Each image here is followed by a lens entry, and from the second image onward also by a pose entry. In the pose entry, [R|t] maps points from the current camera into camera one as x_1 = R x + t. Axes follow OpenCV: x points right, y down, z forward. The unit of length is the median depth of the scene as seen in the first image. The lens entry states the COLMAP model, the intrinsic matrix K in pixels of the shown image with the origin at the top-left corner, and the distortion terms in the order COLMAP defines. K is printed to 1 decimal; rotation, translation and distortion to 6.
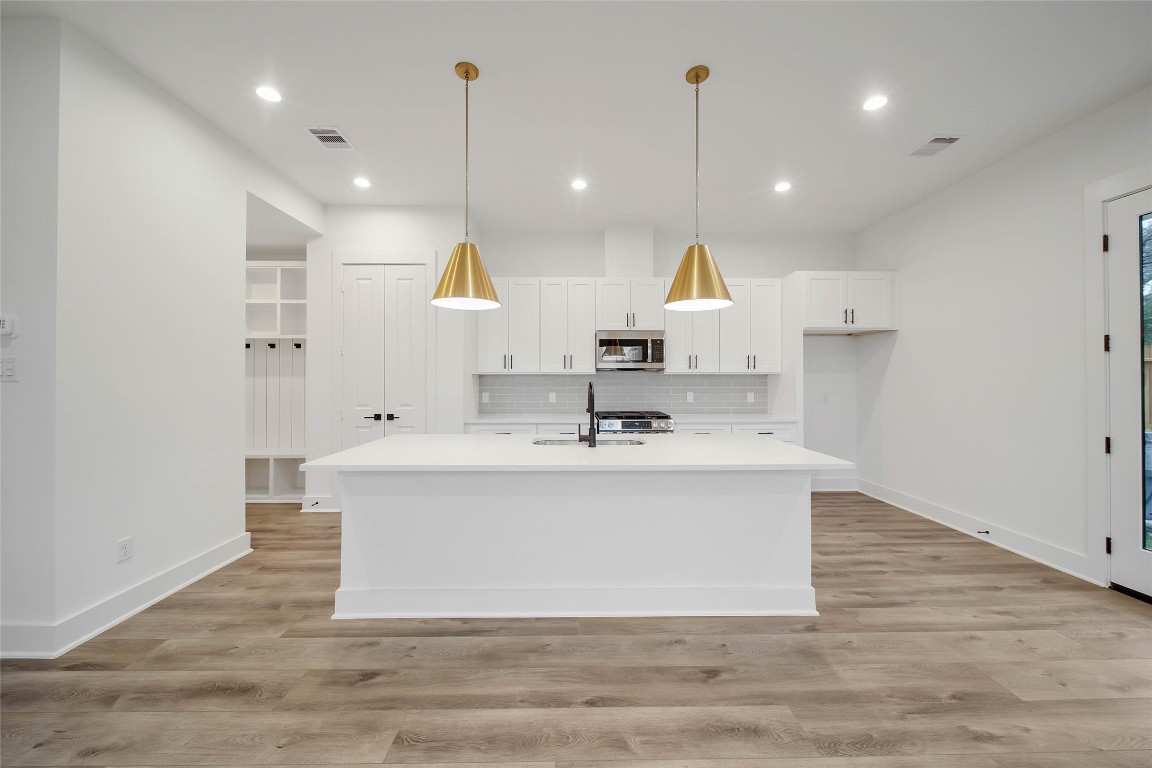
lens RADIAL K [[407.0, 0, 575.0], [0, 407.0, 375.6], [0, 0, 1]] dist [-0.001844, -0.000356]
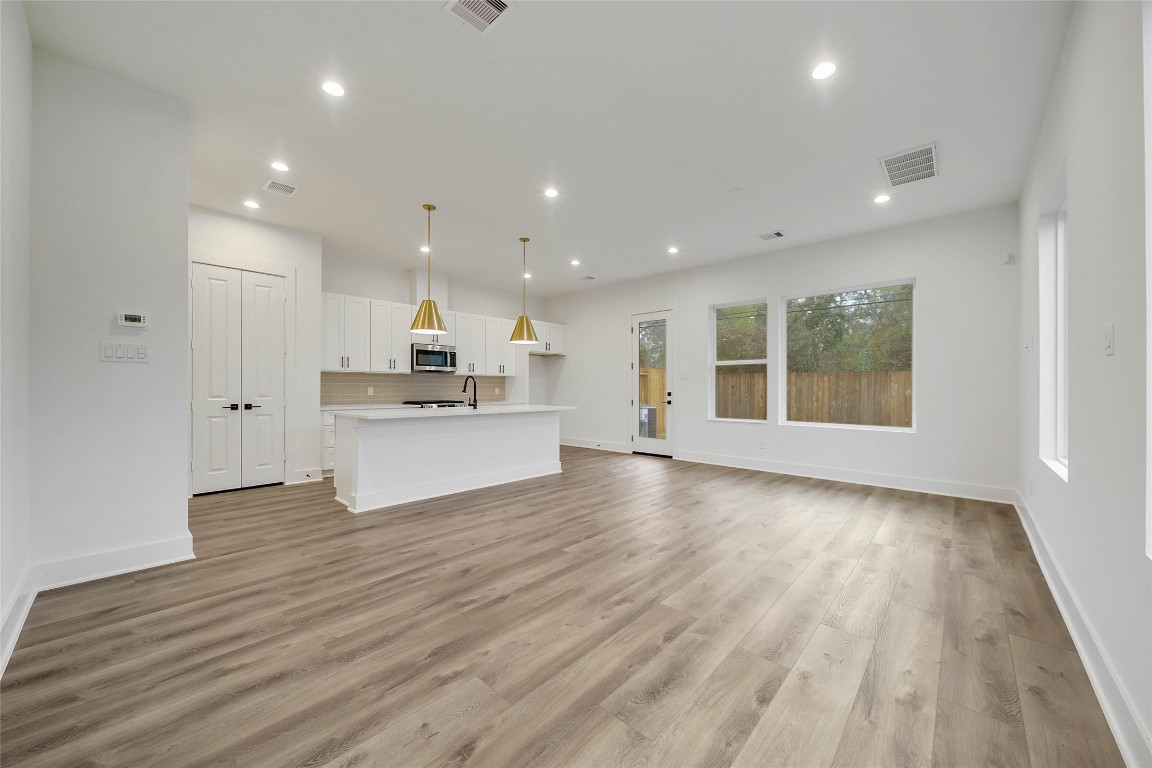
lens RADIAL K [[425.4, 0, 576.0], [0, 425.4, 384.0], [0, 0, 1]] dist [-0.000937, -0.000127]
pose [[0.691280, 0.009209, 0.722528, -0.925024], [-0.008371, 0.999954, -0.004737, 0.051282], [-0.722538, -0.002774, 0.691325, -0.644661]]
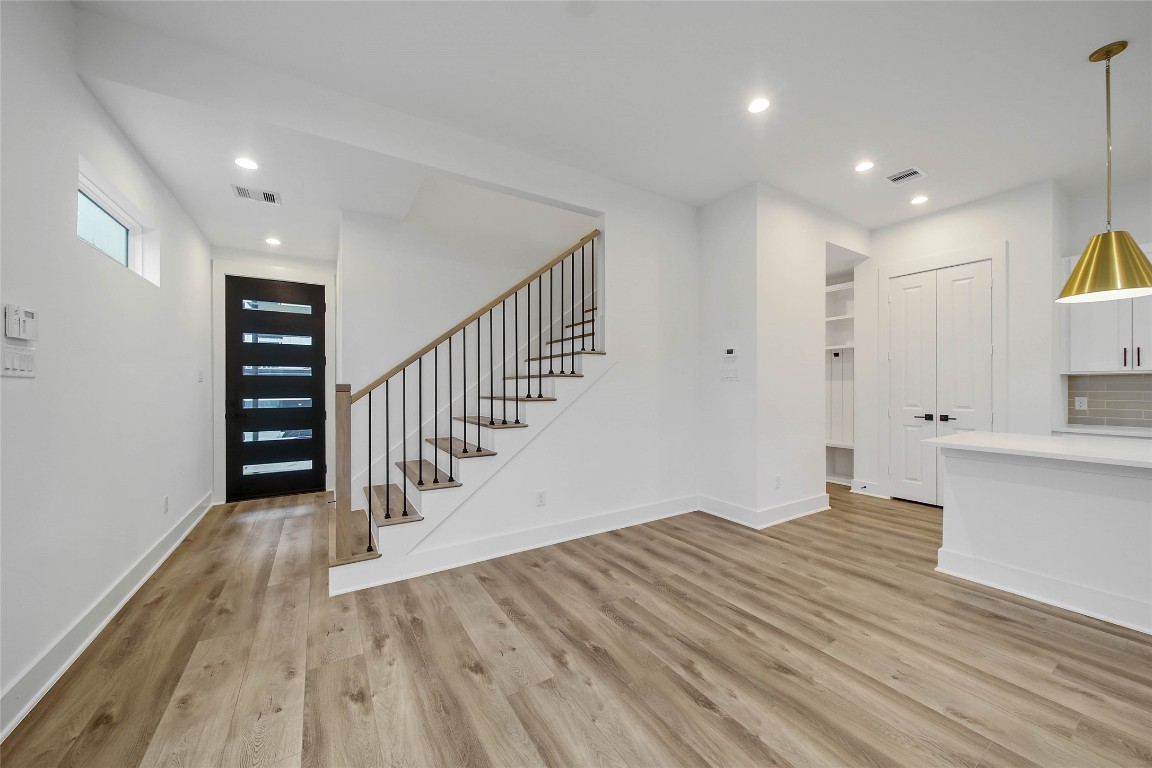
lens RADIAL K [[409.3, 0, 579.4], [0, 409.3, 386.6], [0, 0, 1]] dist [-0.001863, -0.000344]
pose [[0.519052, 0.001021, -0.854742, -0.072404], [0.004337, 0.999983, 0.003828, 0.021095], [0.854732, -0.005694, 0.519038, -0.428222]]
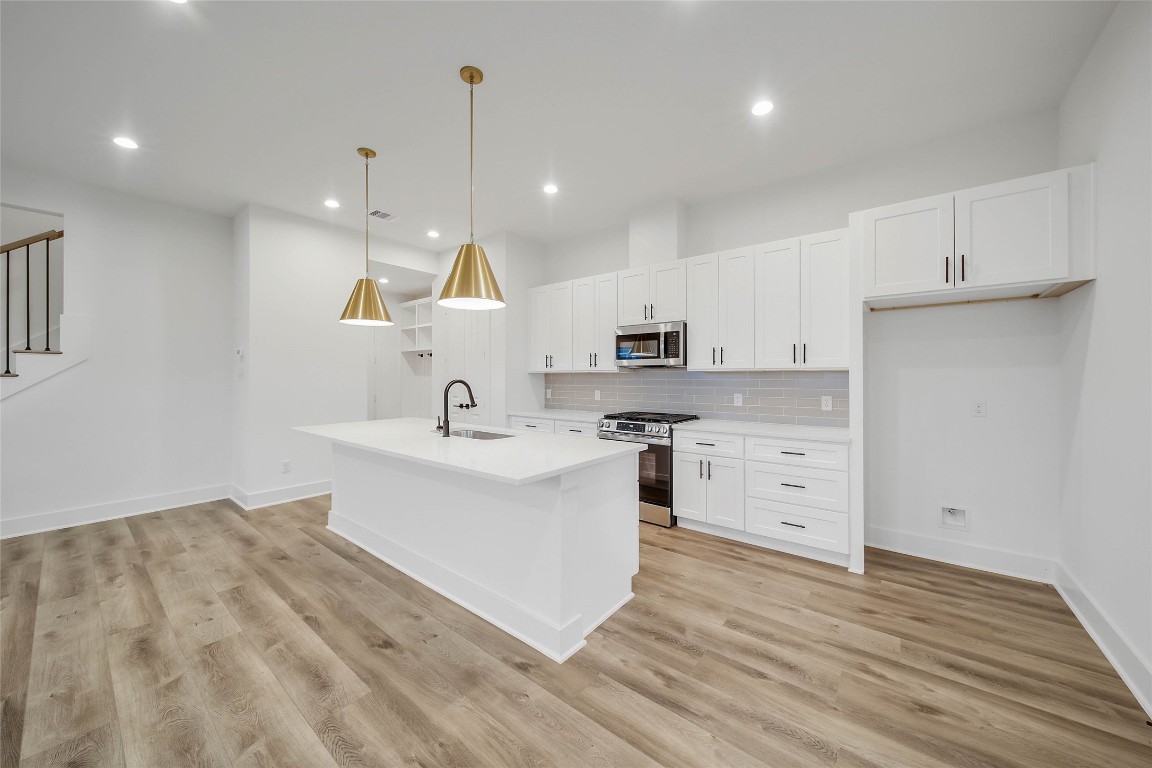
lens RADIAL K [[407.0, 0, 575.0], [0, 407.0, 375.6], [0, 0, 1]] dist [-0.001844, -0.000356]
pose [[0.772844, -0.003075, -0.634588, 0.868314], [0.004616, 0.999989, 0.000776, 0.005311], [0.634579, -0.003529, 0.772850, 0.291741]]
